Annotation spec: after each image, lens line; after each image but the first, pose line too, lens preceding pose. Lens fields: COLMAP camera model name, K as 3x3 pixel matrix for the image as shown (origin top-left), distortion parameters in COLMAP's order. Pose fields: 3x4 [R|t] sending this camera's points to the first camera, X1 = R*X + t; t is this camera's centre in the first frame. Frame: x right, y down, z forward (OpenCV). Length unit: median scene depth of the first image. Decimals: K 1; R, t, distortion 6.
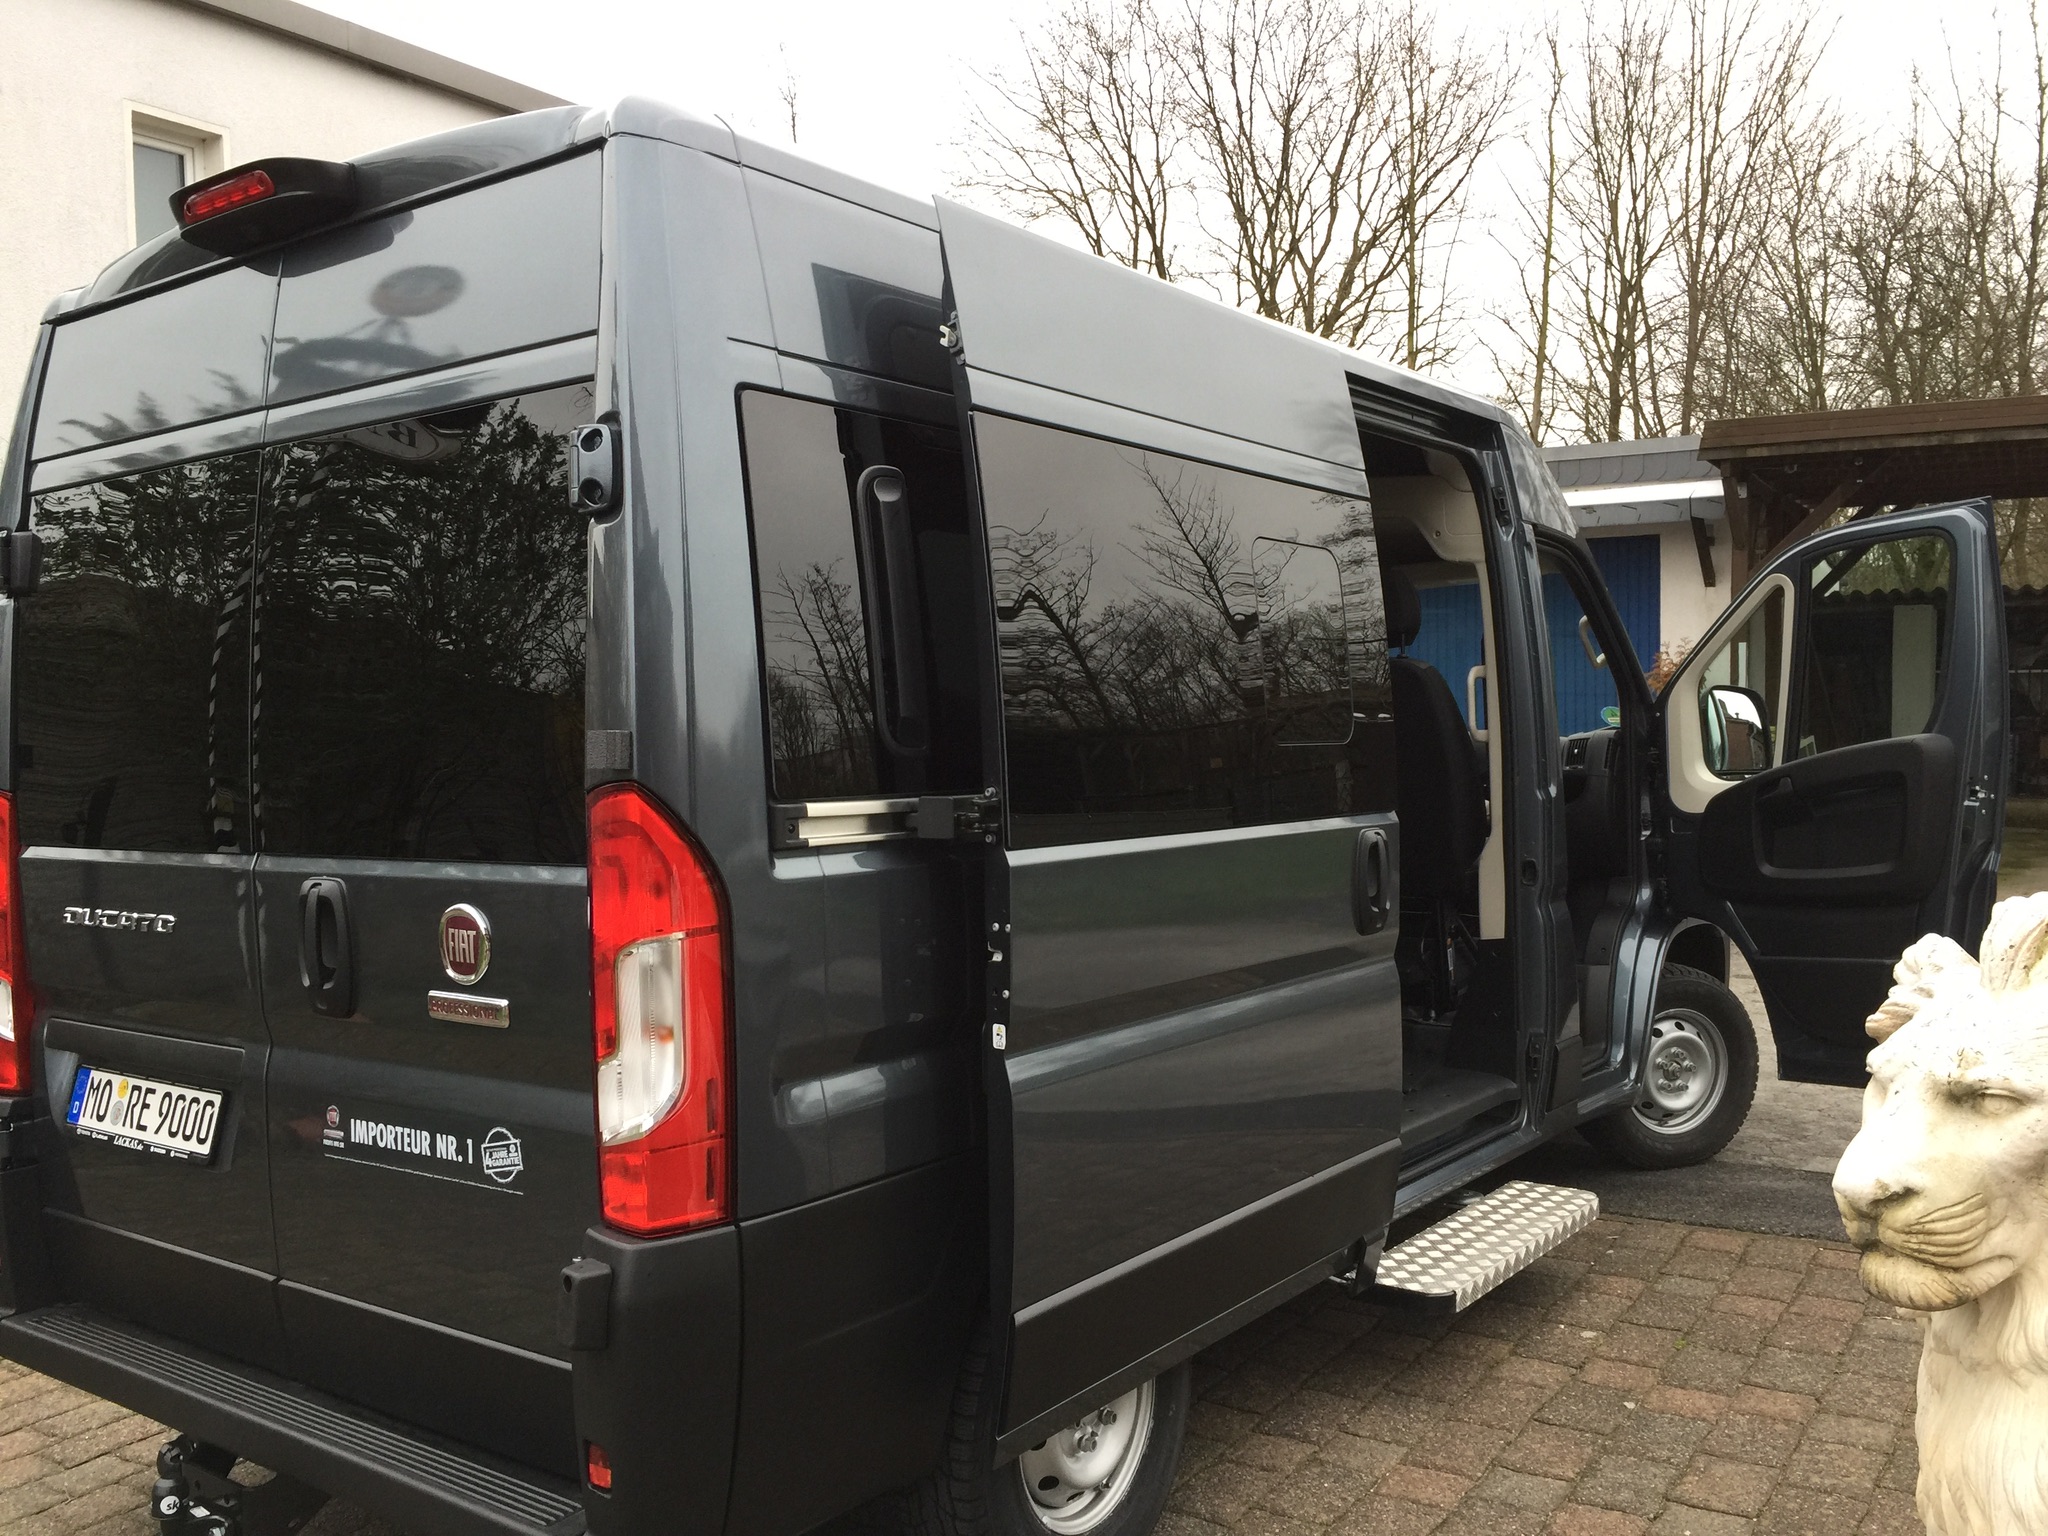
lens RADIAL K [[1735.5, 0, 1024.0], [0, 1735.5, 768.0], [0, 0, 1]] dist [0.039379, -0.005282]
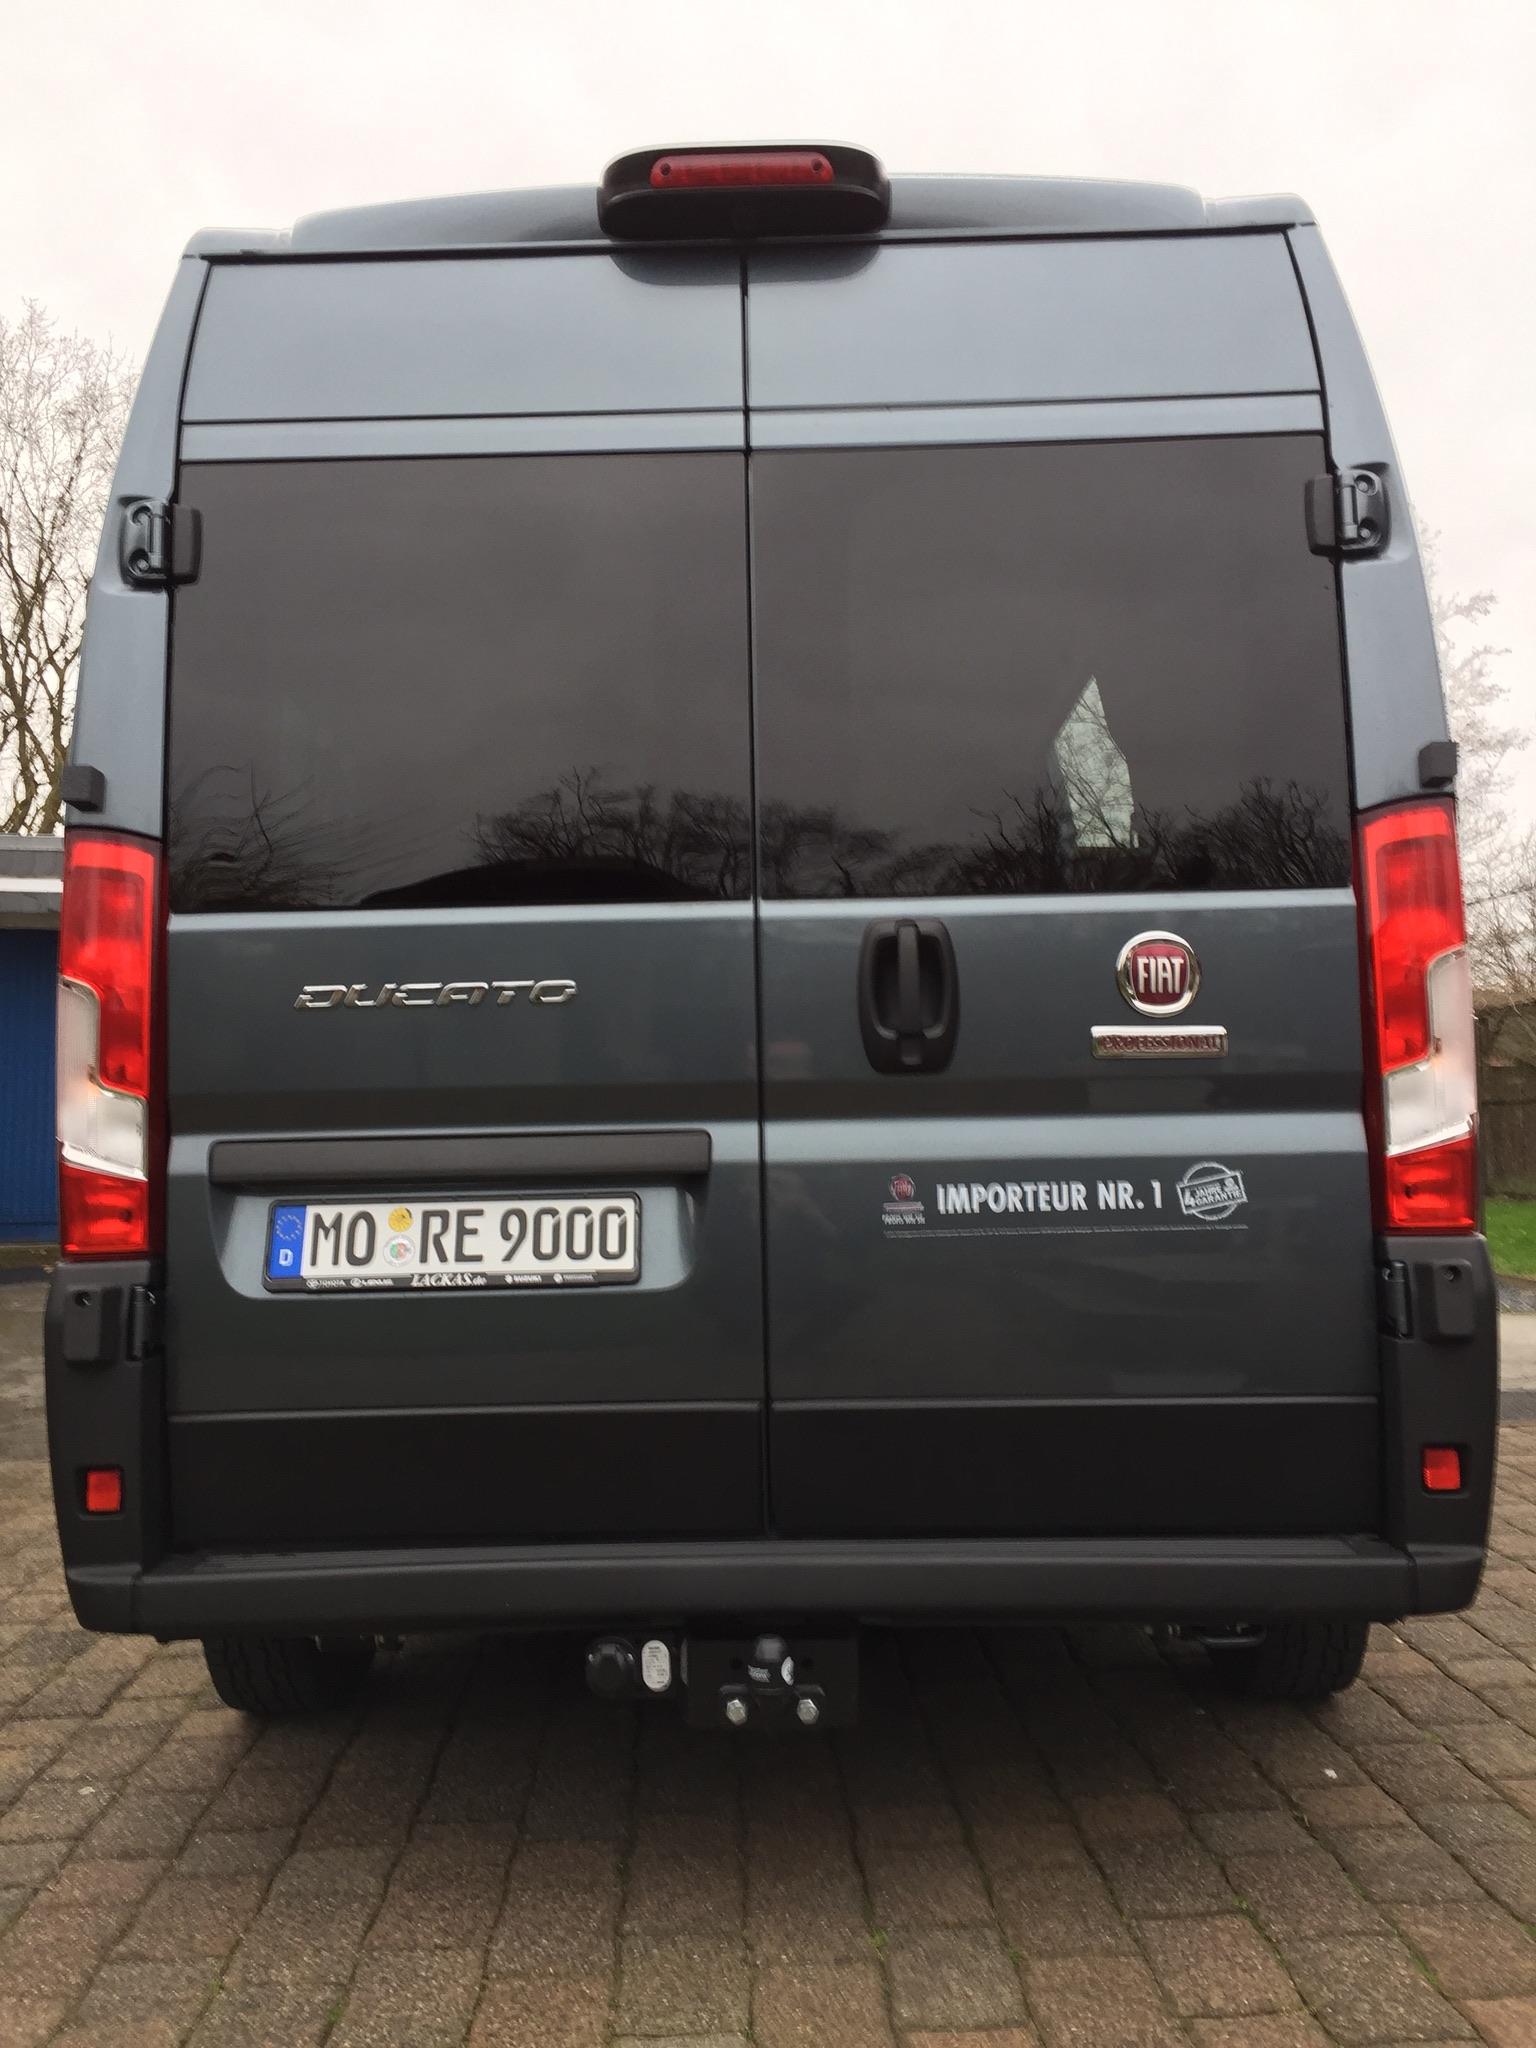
lens RADIAL K [[1697.1, 0, 743.3], [0, 1697.1, 1025.1], [0, 0, 1]] dist [0.005596, -0.015138]
pose [[0.819290, 0.055748, 0.570662, -0.870510], [0.008957, 0.993896, -0.109954, 0.192854], [-0.573309, 0.095196, 0.813790, 0.317608]]
